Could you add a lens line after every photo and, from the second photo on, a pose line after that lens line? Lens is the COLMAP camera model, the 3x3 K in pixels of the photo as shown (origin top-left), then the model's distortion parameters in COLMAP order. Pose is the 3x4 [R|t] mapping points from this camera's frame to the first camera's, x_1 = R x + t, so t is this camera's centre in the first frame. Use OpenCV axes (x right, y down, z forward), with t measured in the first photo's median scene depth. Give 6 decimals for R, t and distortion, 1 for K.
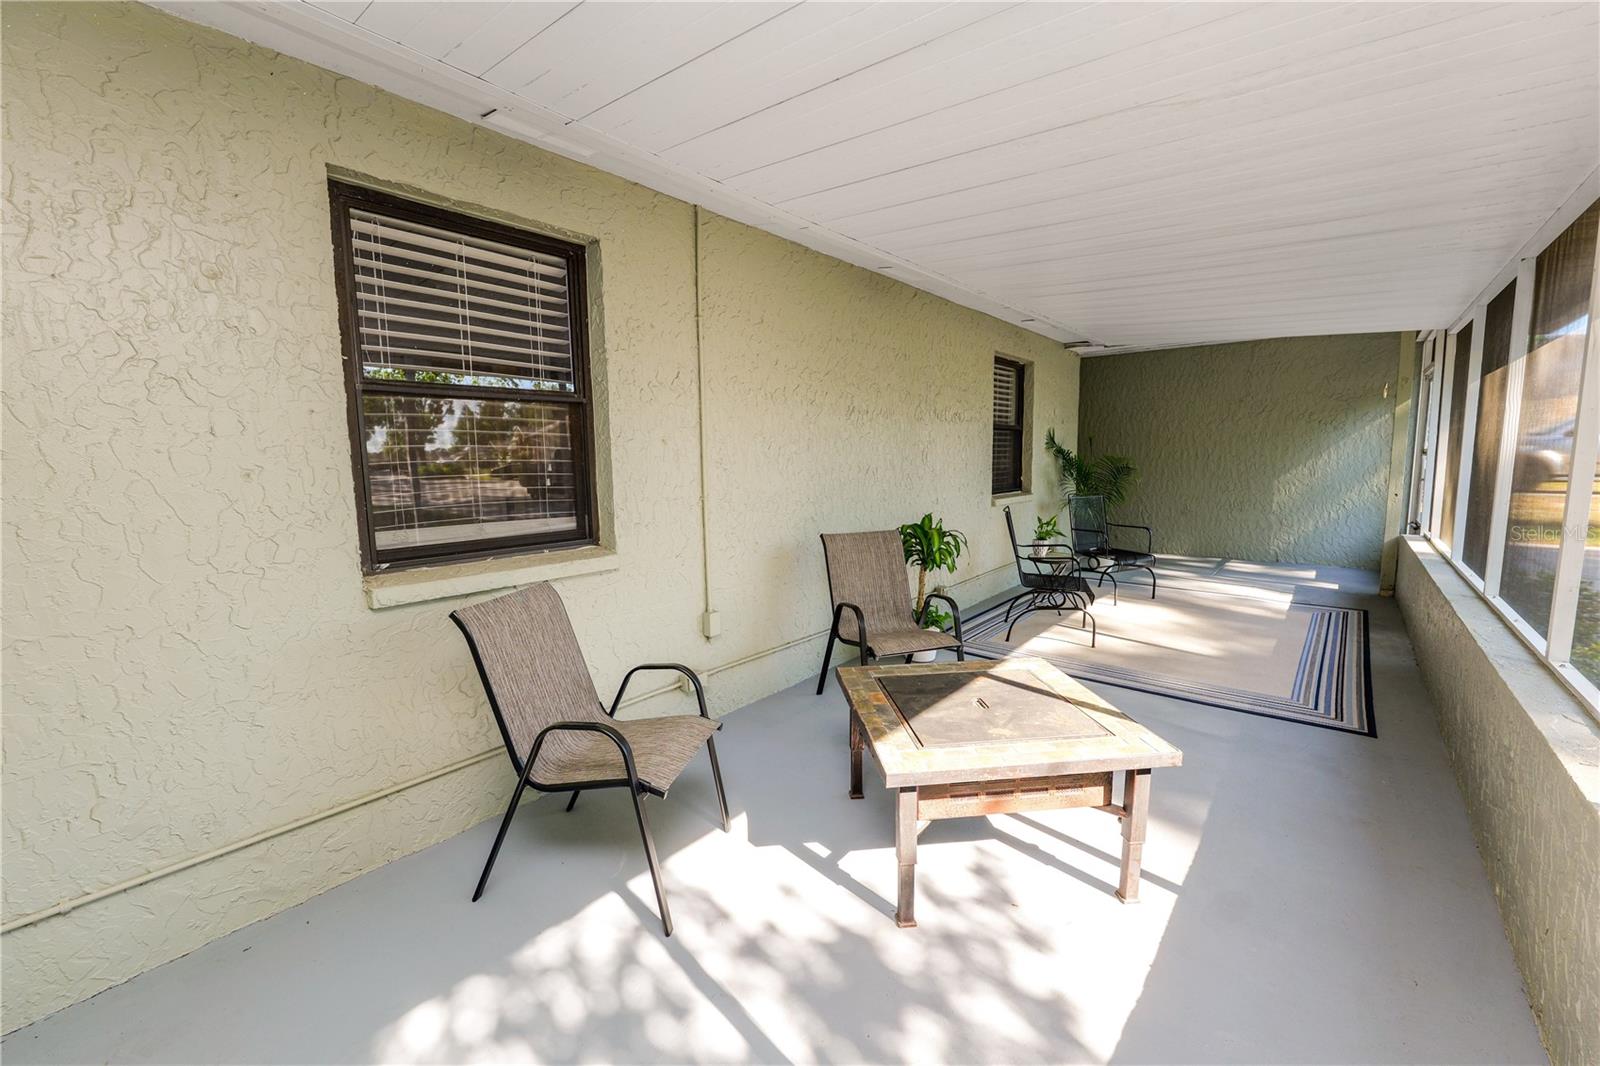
lens RADIAL K [[642.7, 0, 788.5], [0, 642.7, 527.4], [0, 0, 1]] dist [-0.008677, -0.000178]
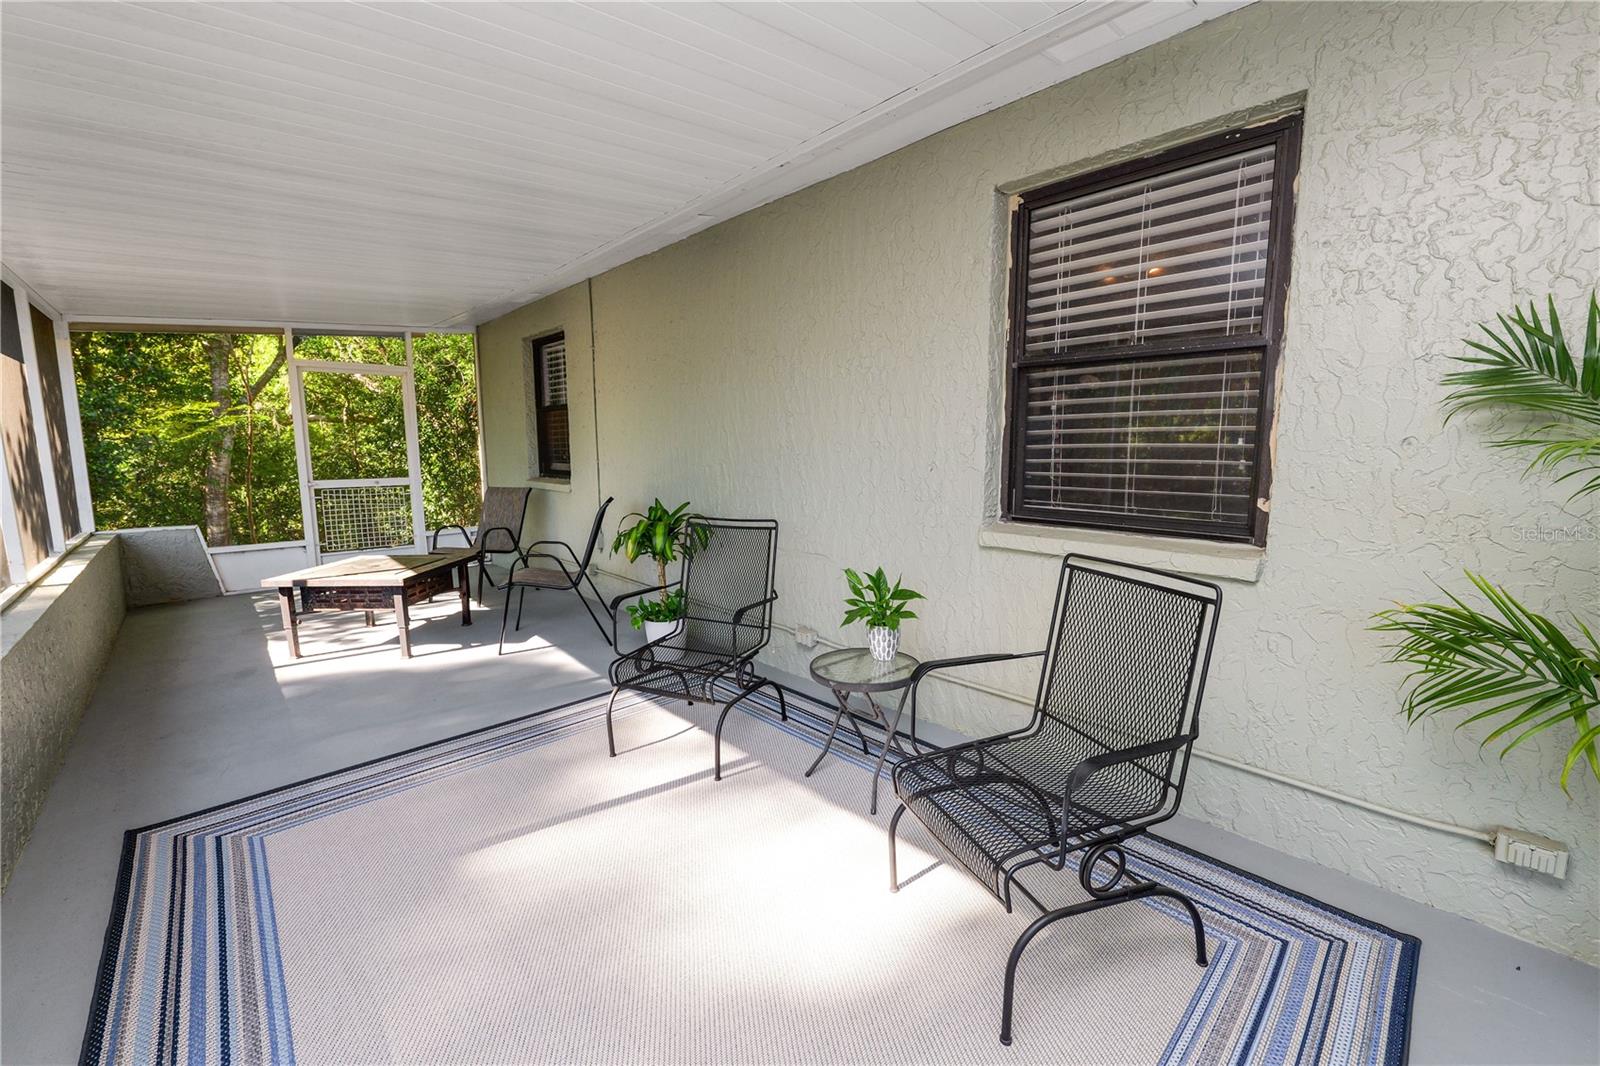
lens RADIAL K [[650.5, 0, 800.0], [0, 650.5, 533.0], [0, 0, 1]] dist [-0.010772, -0.000020]
pose [[-0.113272, 0.149383, -0.982270, 1.347041], [-0.083752, 0.983679, 0.159255, -0.157409], [0.990028, 0.100306, -0.098912, 1.610215]]
